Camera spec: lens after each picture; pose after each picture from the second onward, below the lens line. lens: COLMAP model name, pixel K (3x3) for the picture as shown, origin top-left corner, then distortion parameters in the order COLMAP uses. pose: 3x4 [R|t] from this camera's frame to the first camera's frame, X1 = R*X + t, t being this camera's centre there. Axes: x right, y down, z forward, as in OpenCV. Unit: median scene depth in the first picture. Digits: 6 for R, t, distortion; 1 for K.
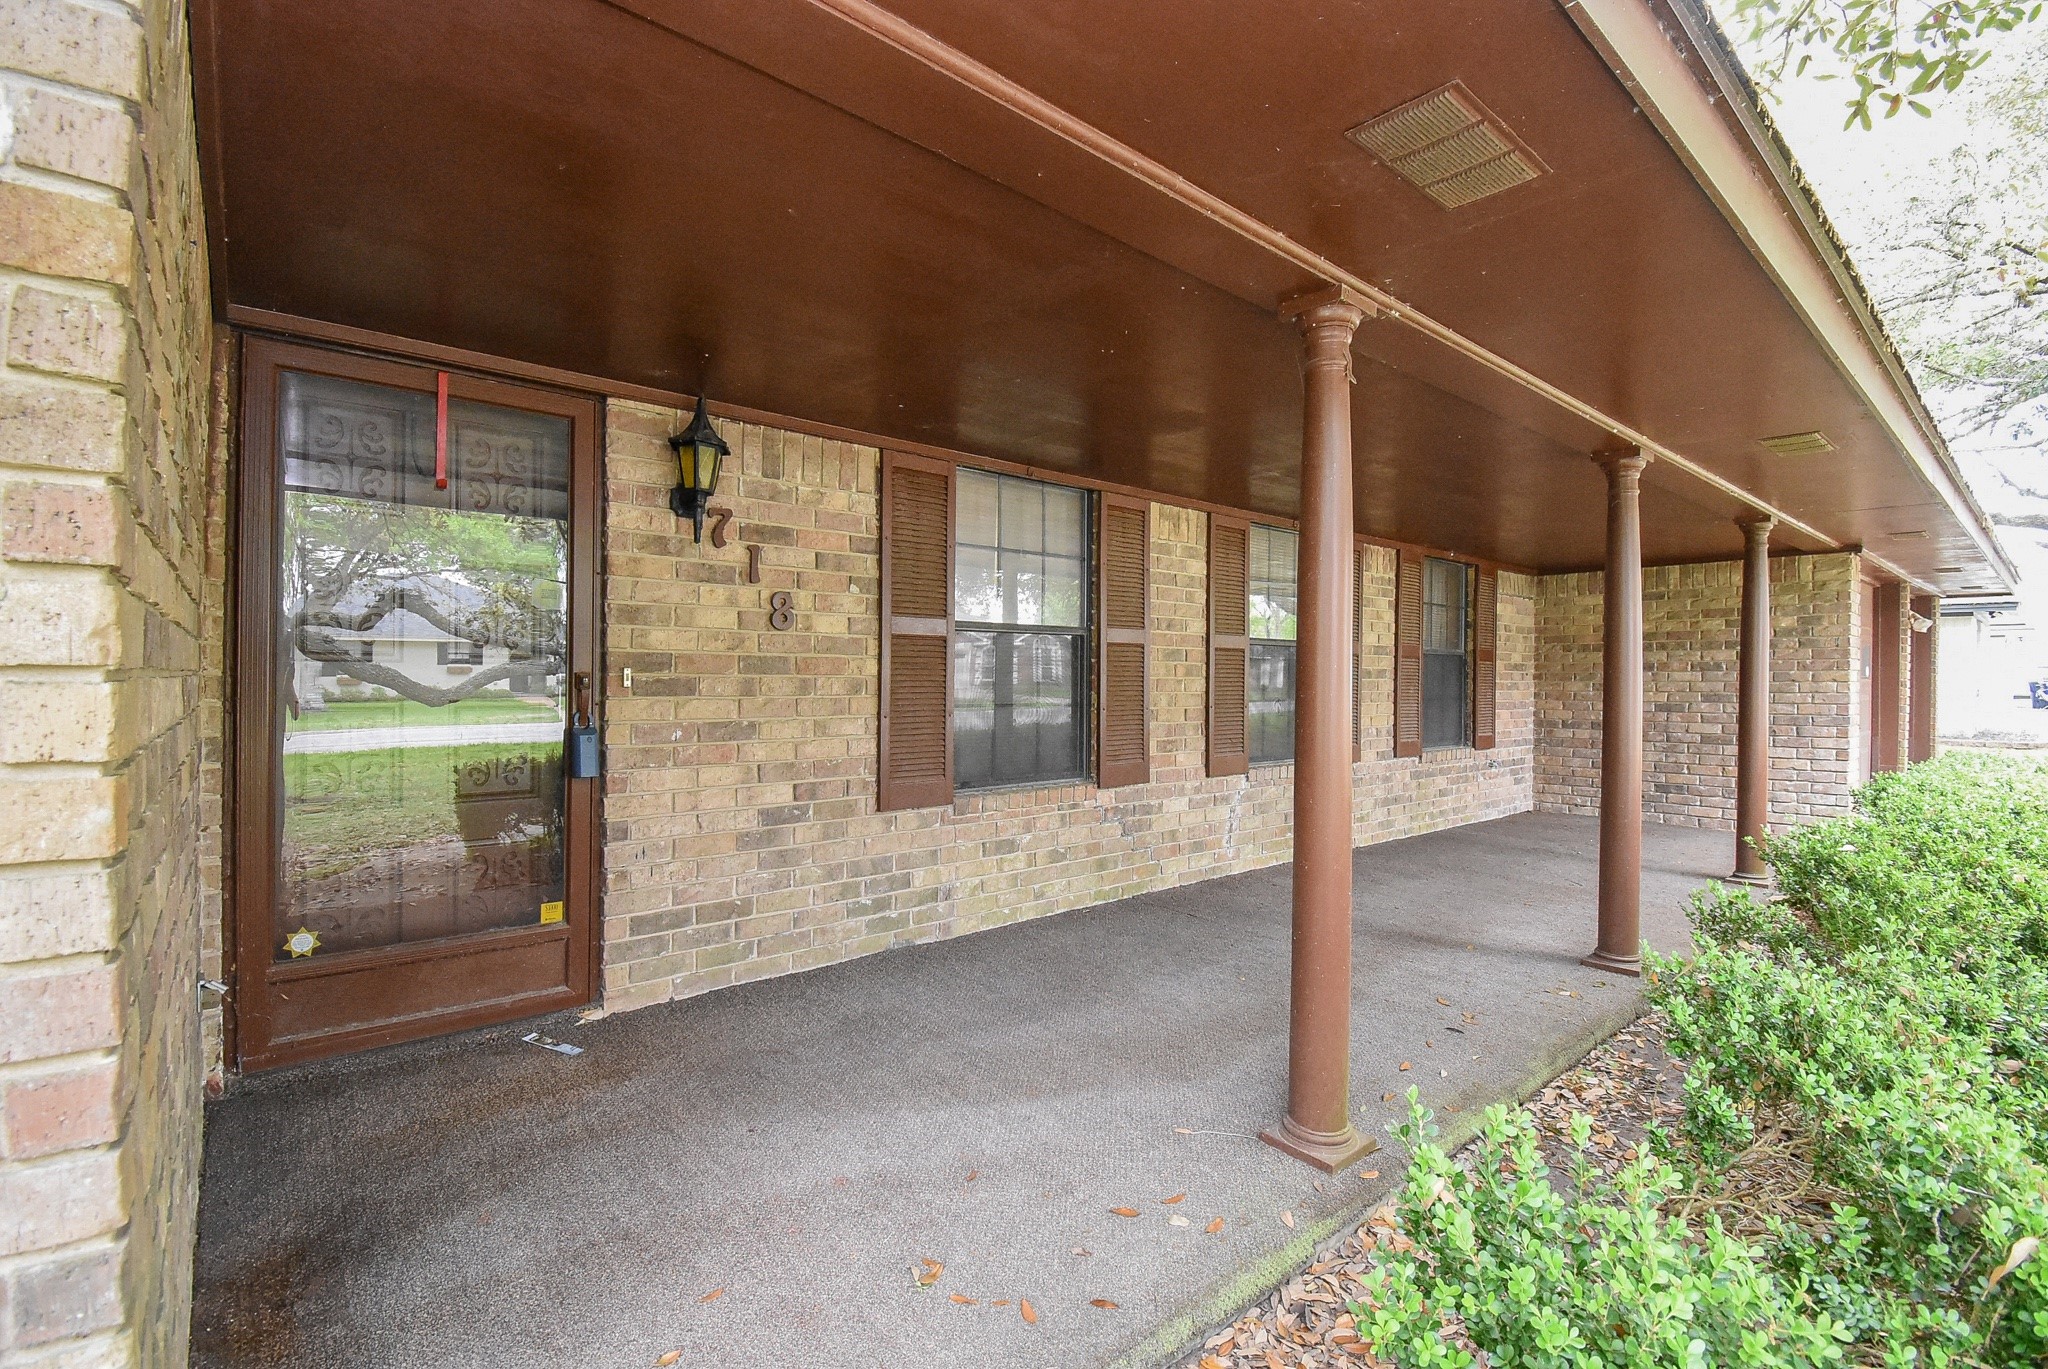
lens RADIAL K [[900.0, 0, 1023.5], [0, 900.0, 681.4], [0, 0, 1]] dist [0.014544, -0.021001]
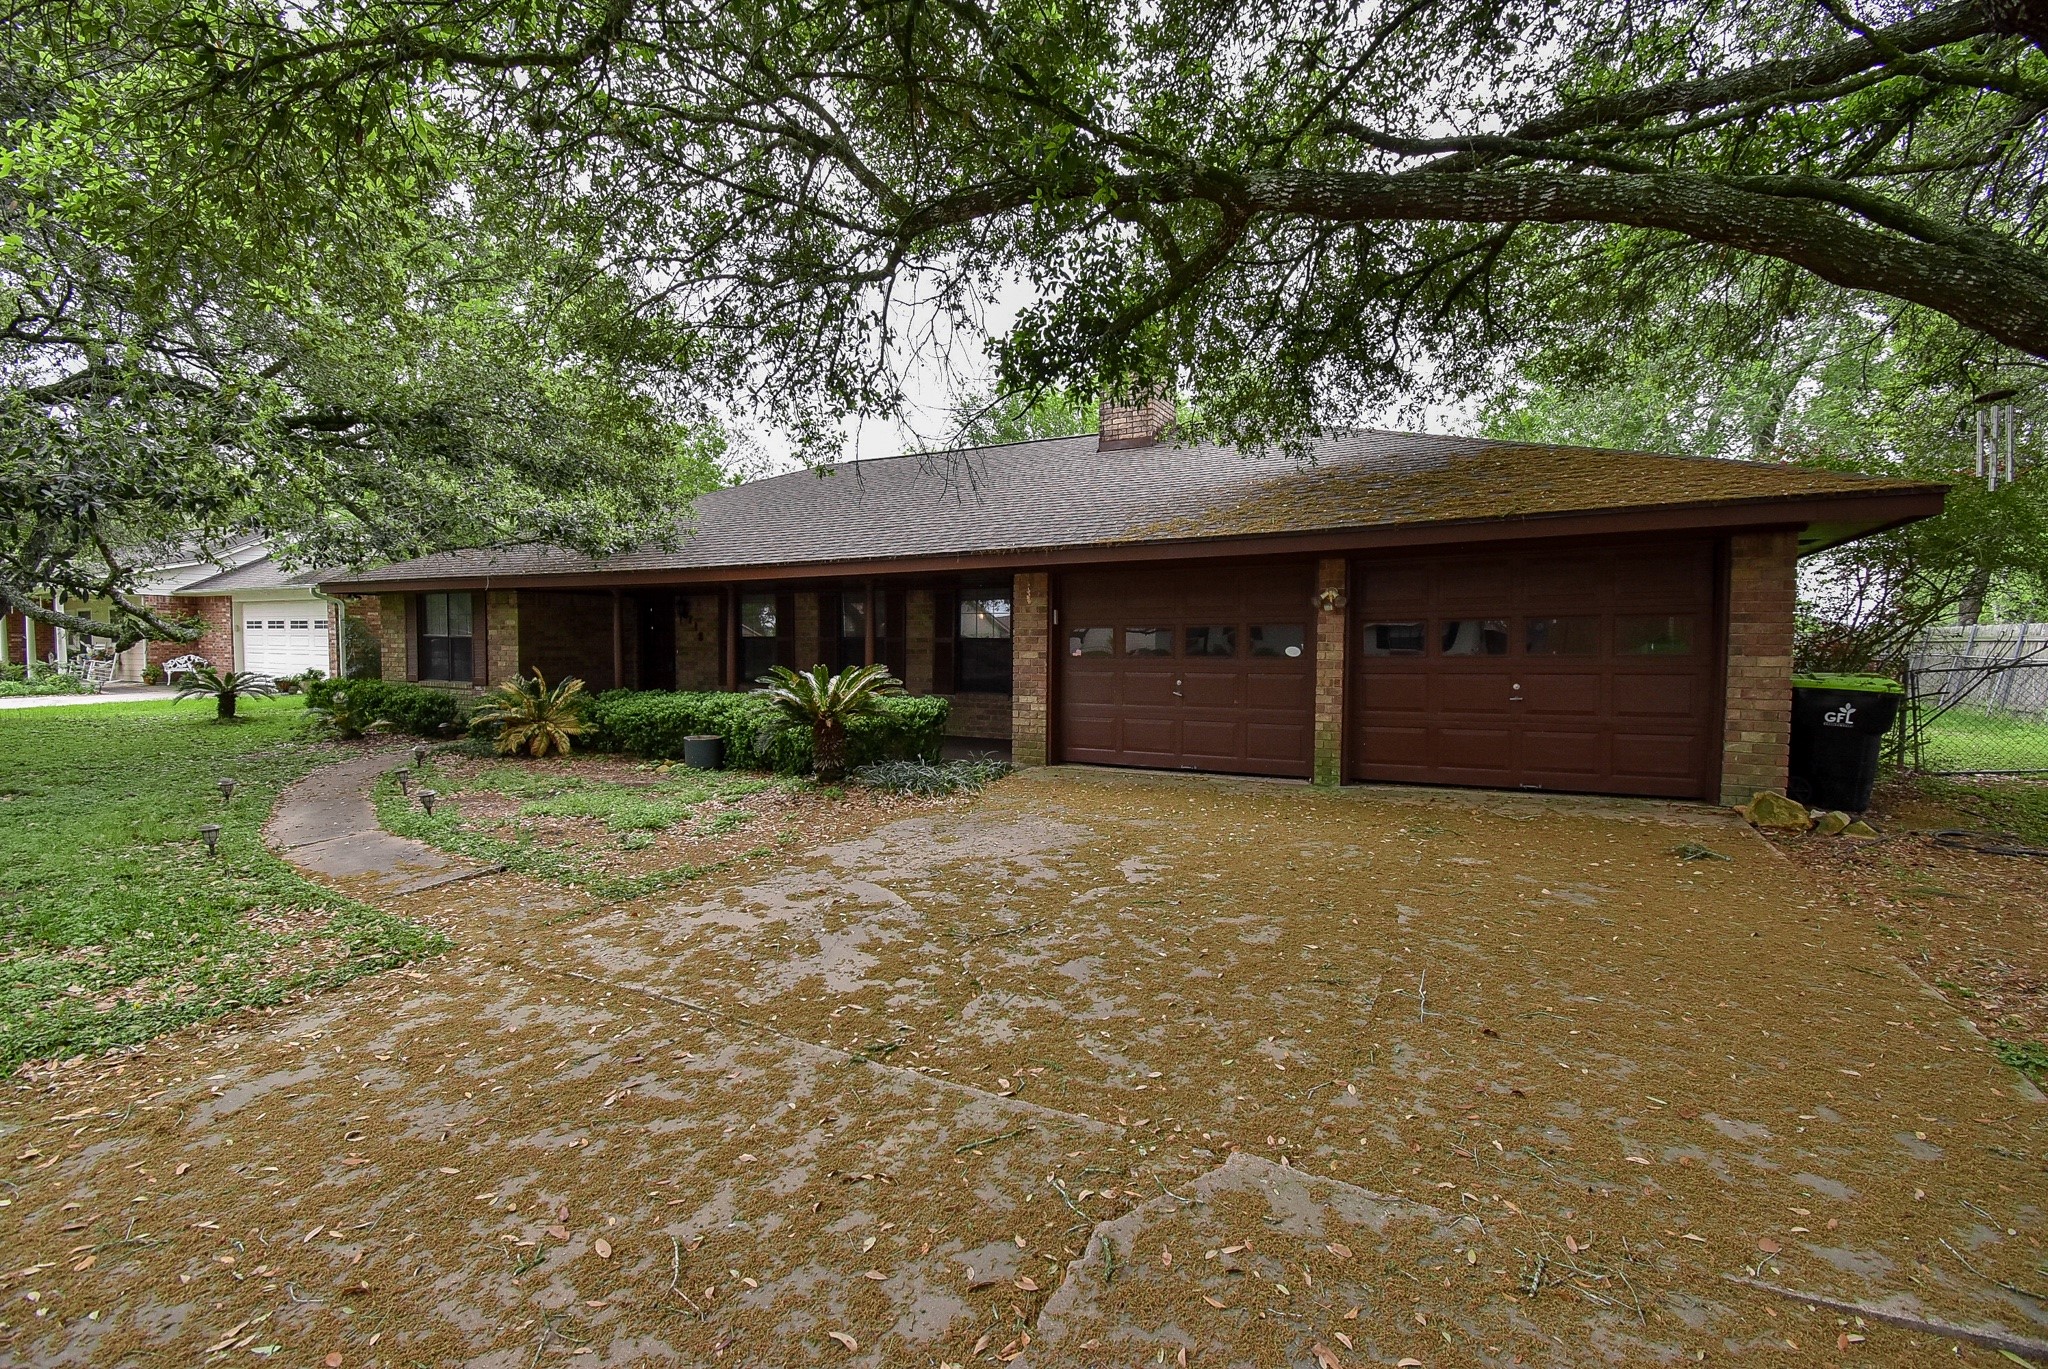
lens RADIAL K [[900.0, 0, 1023.5], [0, 900.0, 681.4], [0, 0, 1]] dist [0.014544, -0.021001]
pose [[0.365666, 0.034002, -0.930125, 4.127419], [-0.008163, 0.999411, 0.033326, -0.019711], [0.930710, -0.004593, 0.365729, 0.800690]]
